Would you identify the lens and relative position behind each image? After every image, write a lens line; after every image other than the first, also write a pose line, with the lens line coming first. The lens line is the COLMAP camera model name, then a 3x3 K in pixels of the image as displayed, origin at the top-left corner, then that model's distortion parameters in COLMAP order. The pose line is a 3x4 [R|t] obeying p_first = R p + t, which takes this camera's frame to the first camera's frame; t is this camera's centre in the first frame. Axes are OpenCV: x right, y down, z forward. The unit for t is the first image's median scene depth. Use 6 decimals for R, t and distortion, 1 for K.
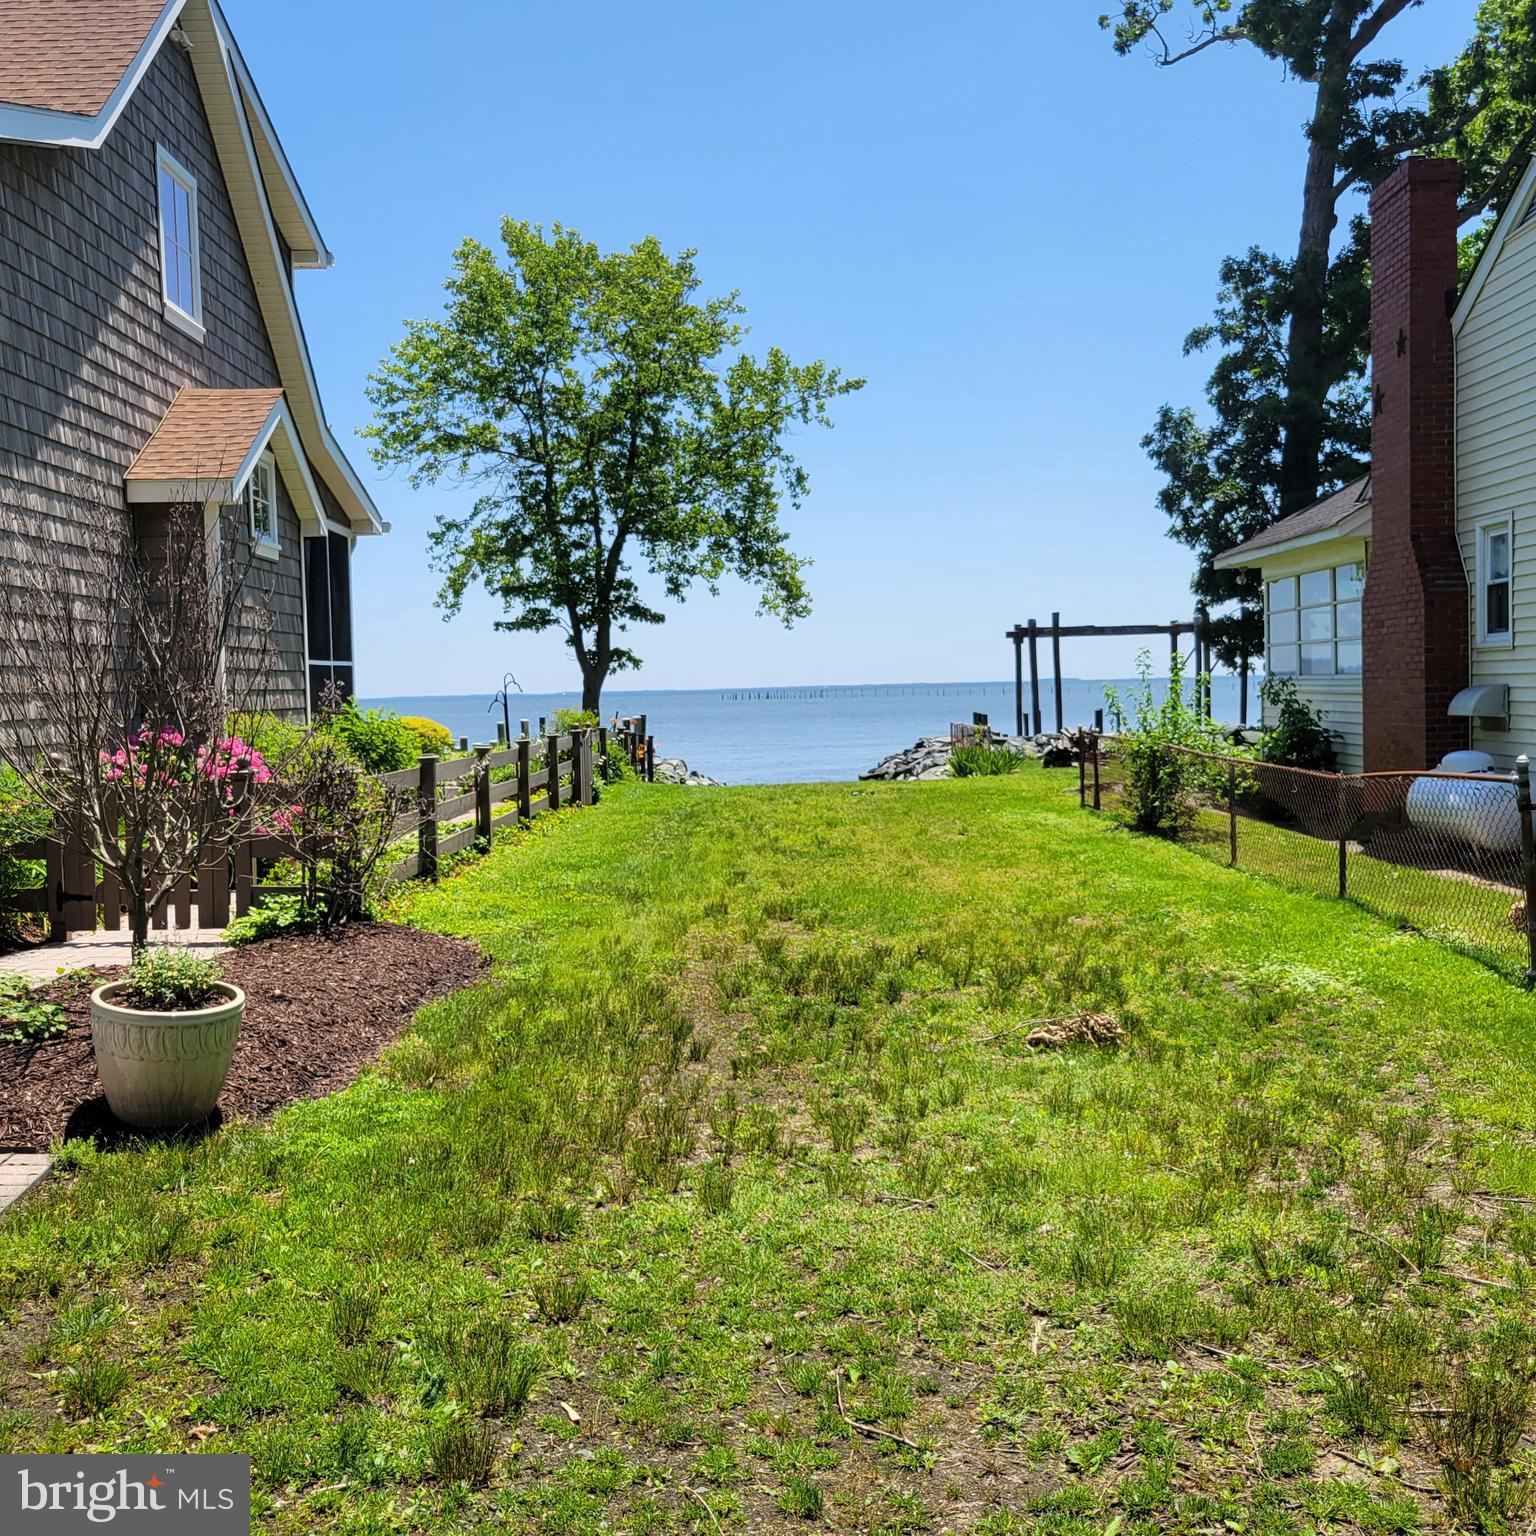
lens RADIAL K [[1539.1, 0, 768.0], [0, 1539.1, 768.0], [0, 0, 1]] dist [0.000744, 0.000835]
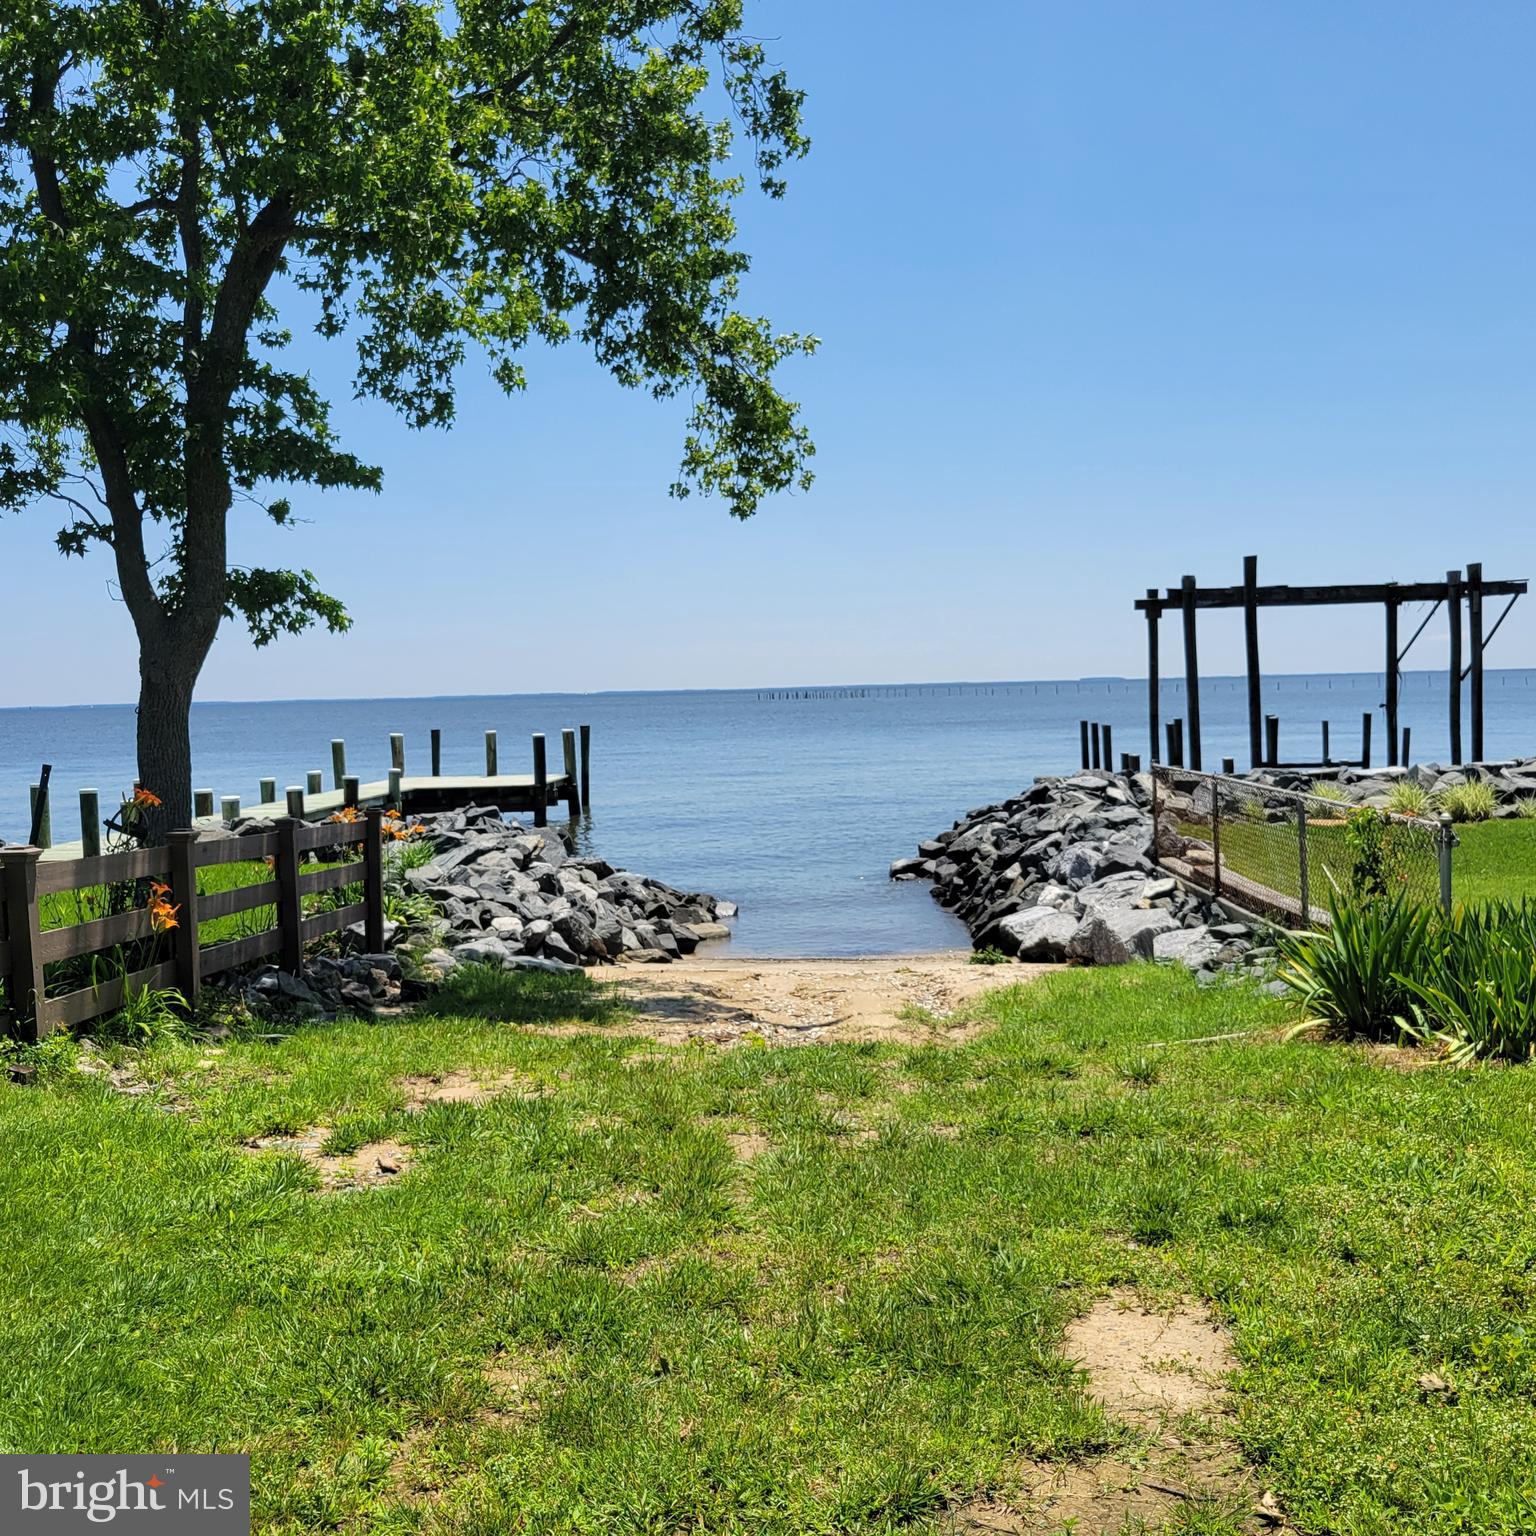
lens RADIAL K [[1539.1, 0, 768.0], [0, 1539.1, 768.0], [0, 0, 1]] dist [0.000744, 0.000835]
pose [[0.999673, 0.001448, -0.025532, 0.027381], [-0.001433, 0.999999, 0.000628, -0.032028], [0.025533, -0.000591, 0.999674, 0.634854]]
